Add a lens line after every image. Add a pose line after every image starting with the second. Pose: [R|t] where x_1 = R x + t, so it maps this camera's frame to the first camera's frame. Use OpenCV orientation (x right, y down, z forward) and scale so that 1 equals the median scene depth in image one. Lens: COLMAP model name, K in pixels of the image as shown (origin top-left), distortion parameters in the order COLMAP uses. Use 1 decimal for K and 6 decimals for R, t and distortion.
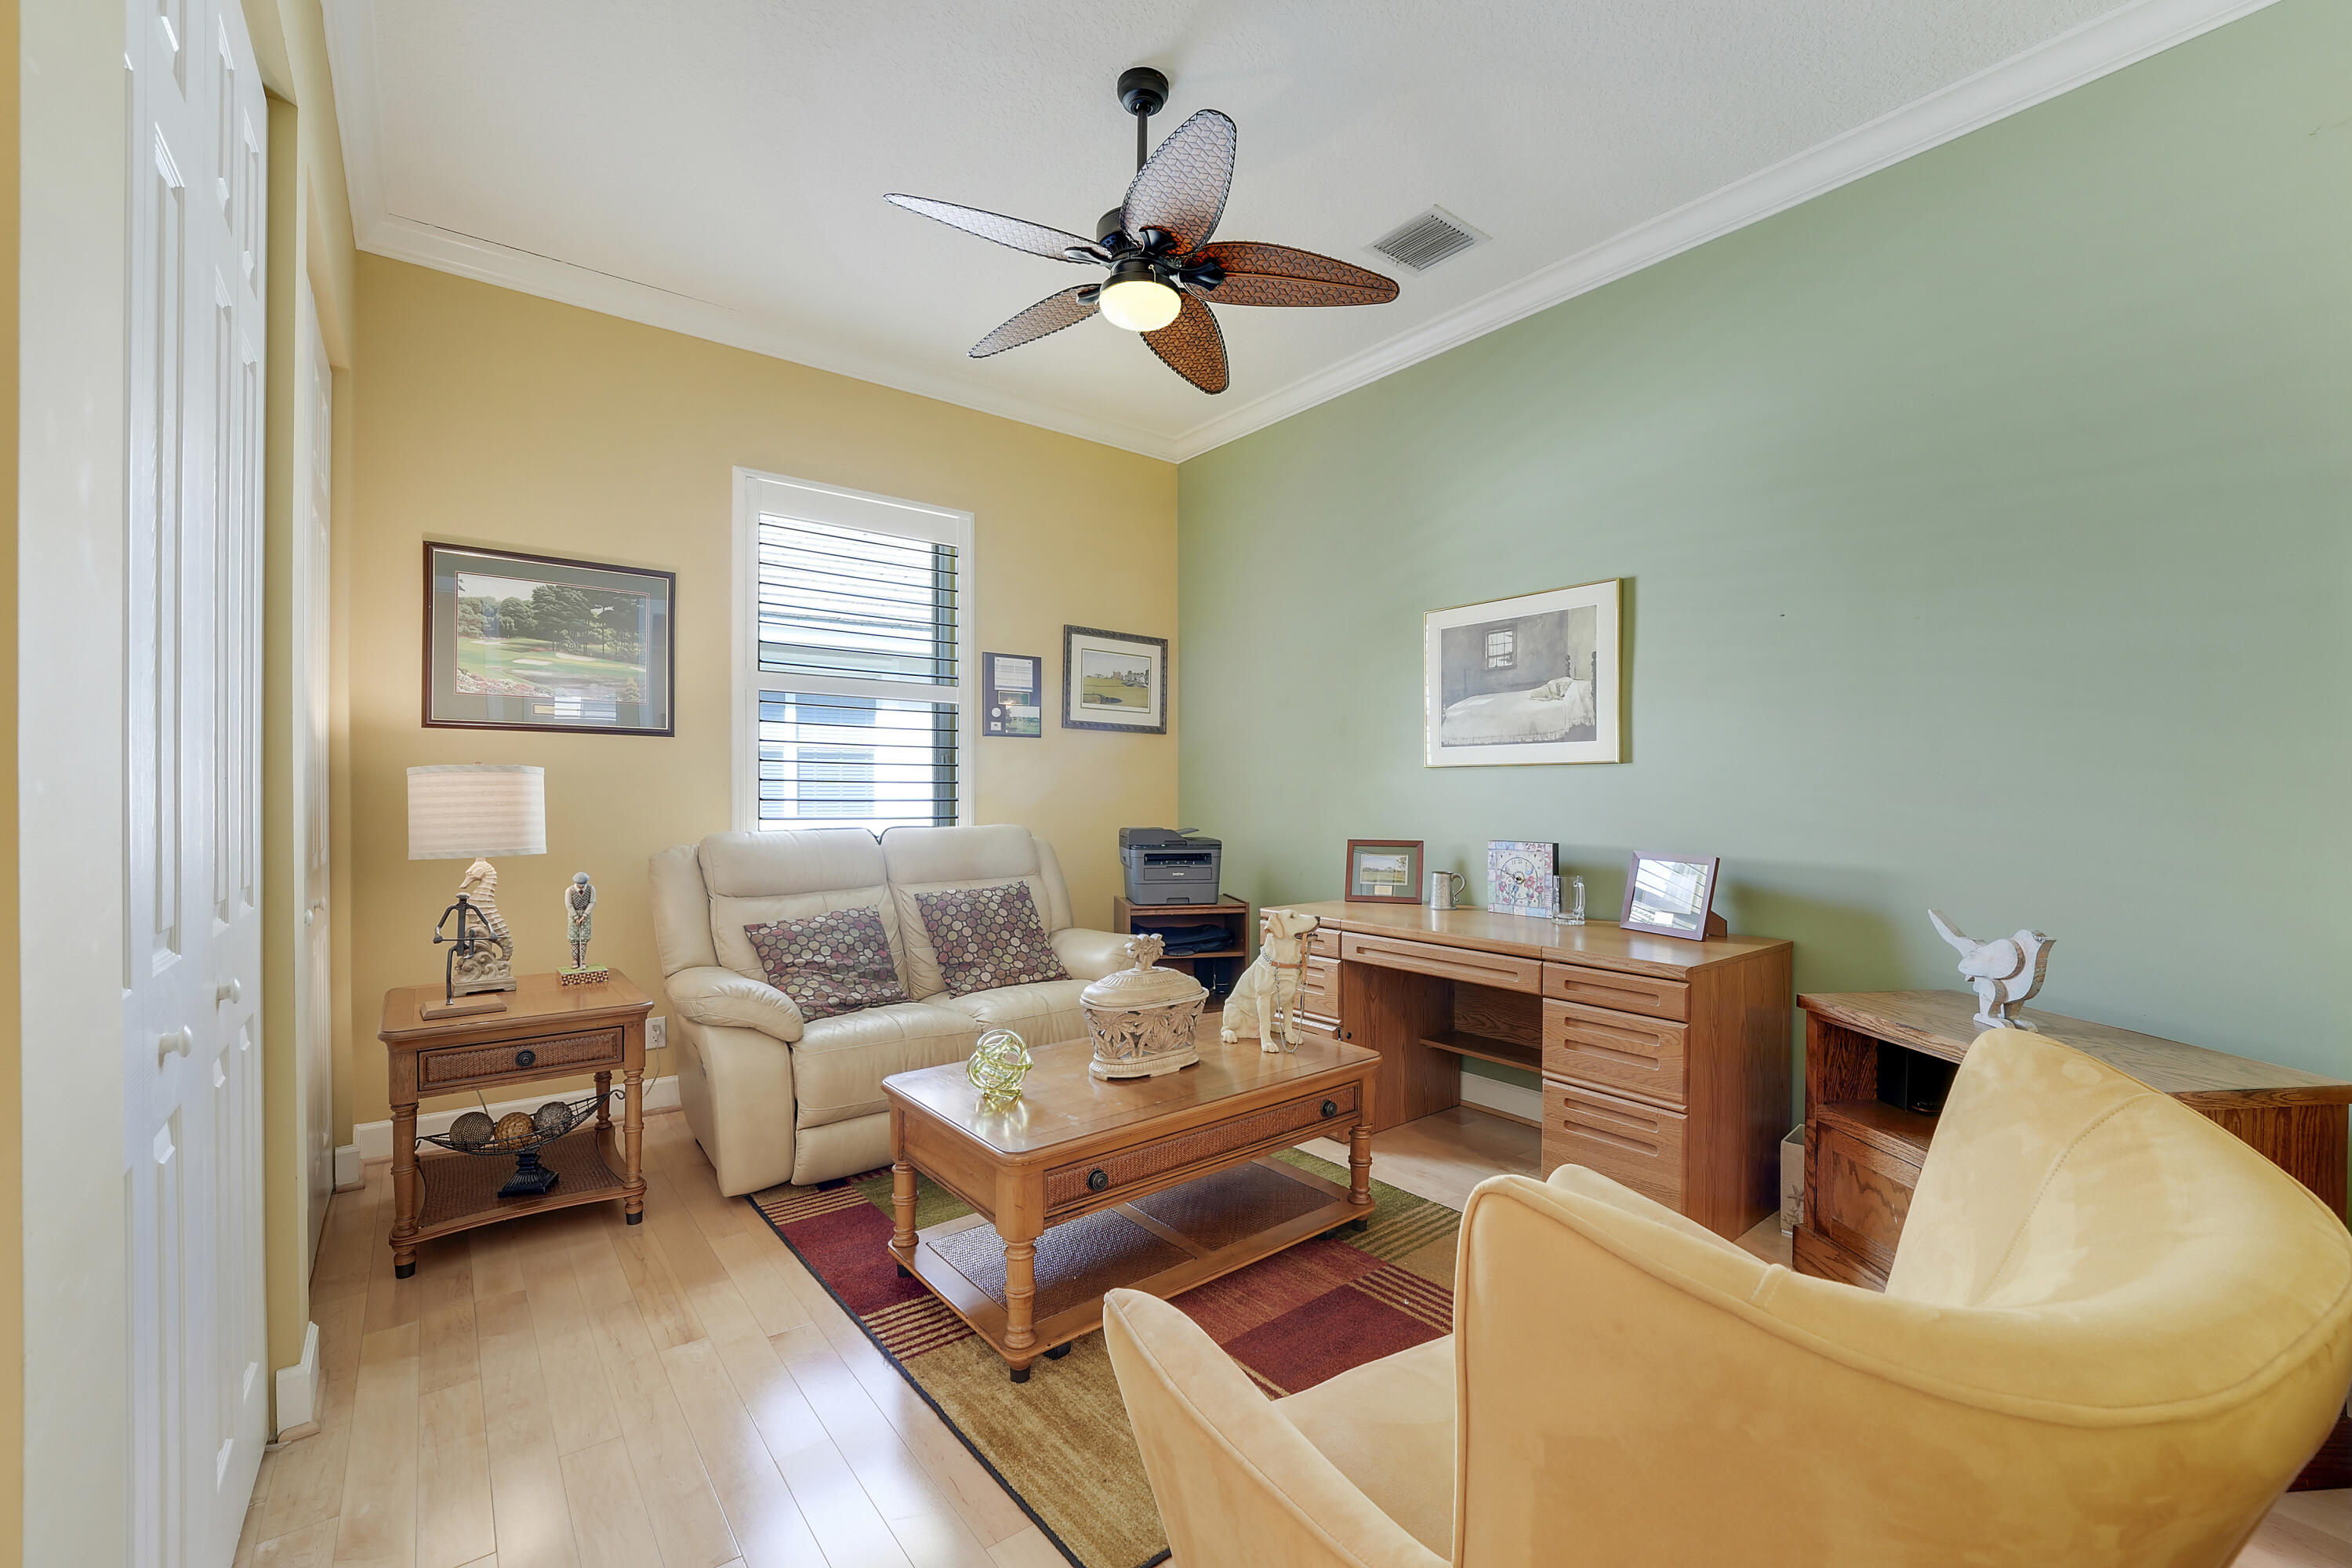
lens RADIAL K [[967.1, 0, 1197.8], [0, 967.1, 784.8], [0, 0, 1]] dist [-0.019790, 0.000370]
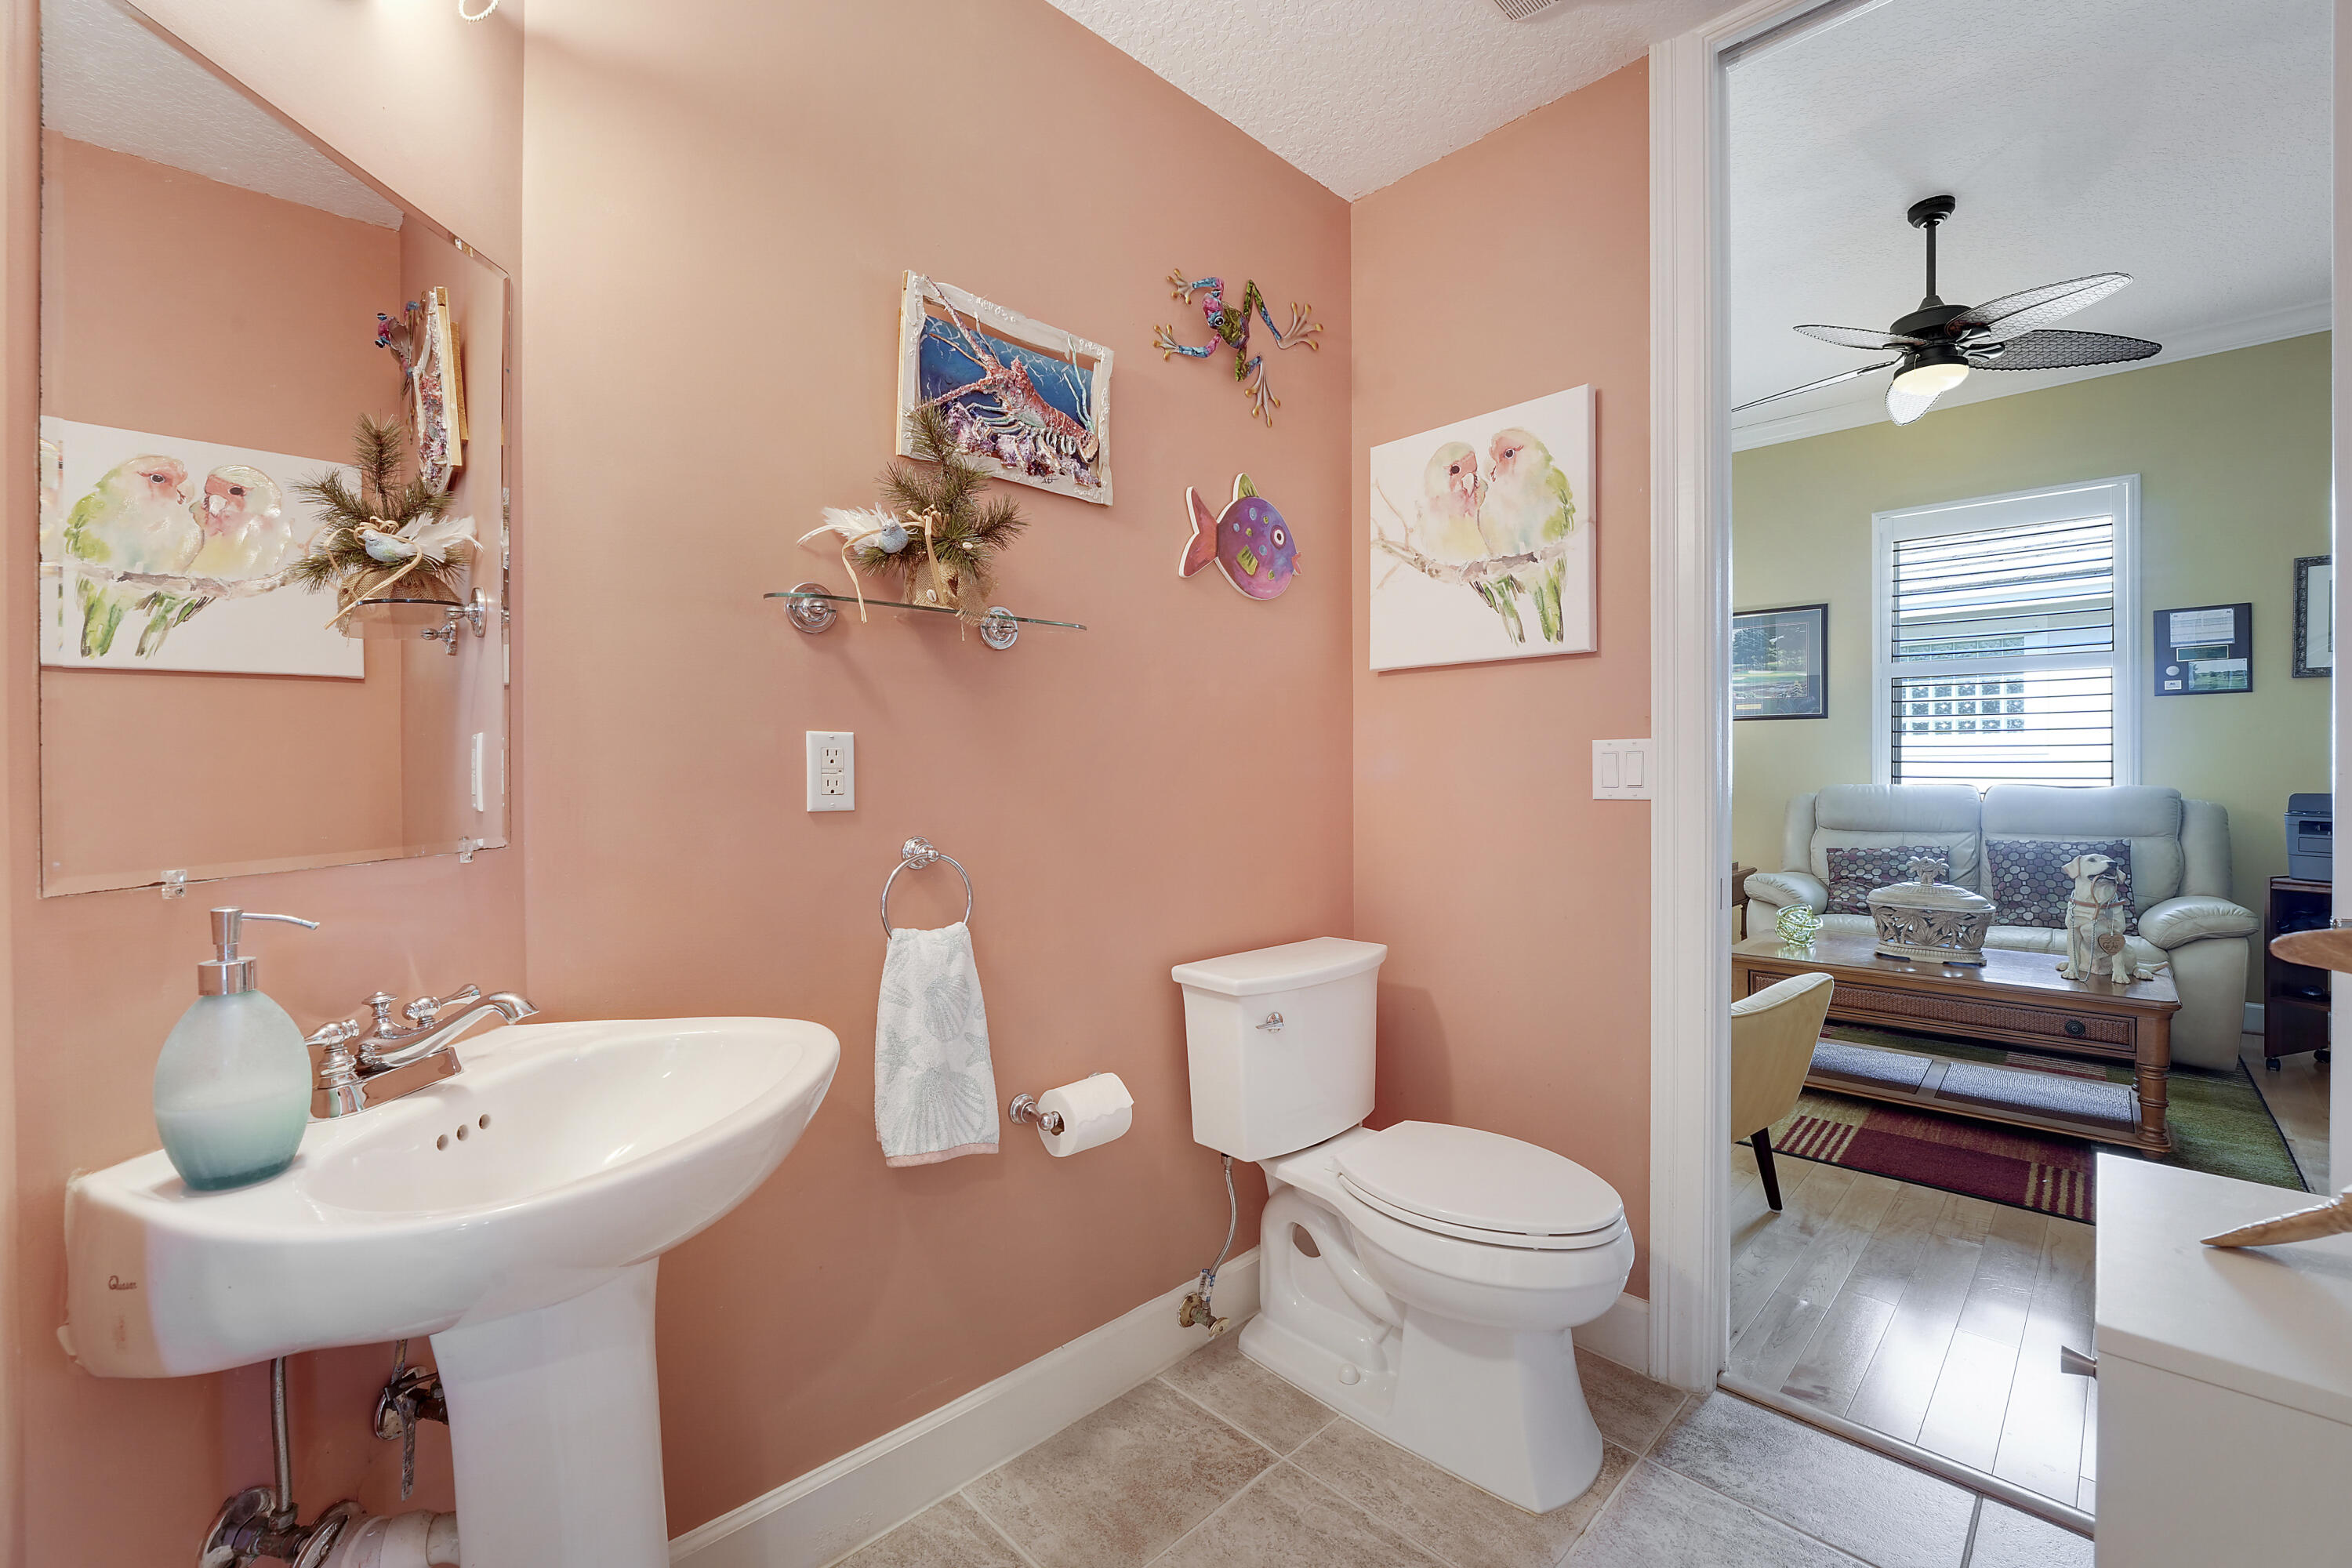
lens RADIAL K [[967.1, 0, 1197.8], [0, 967.1, 784.8], [0, 0, 1]] dist [-0.019790, 0.000370]
pose [[0.120414, 0.016310, -0.992590, 0.759201], [0.015013, 0.999721, 0.018249, 0.008818], [0.992610, -0.017100, 0.120136, -0.103556]]
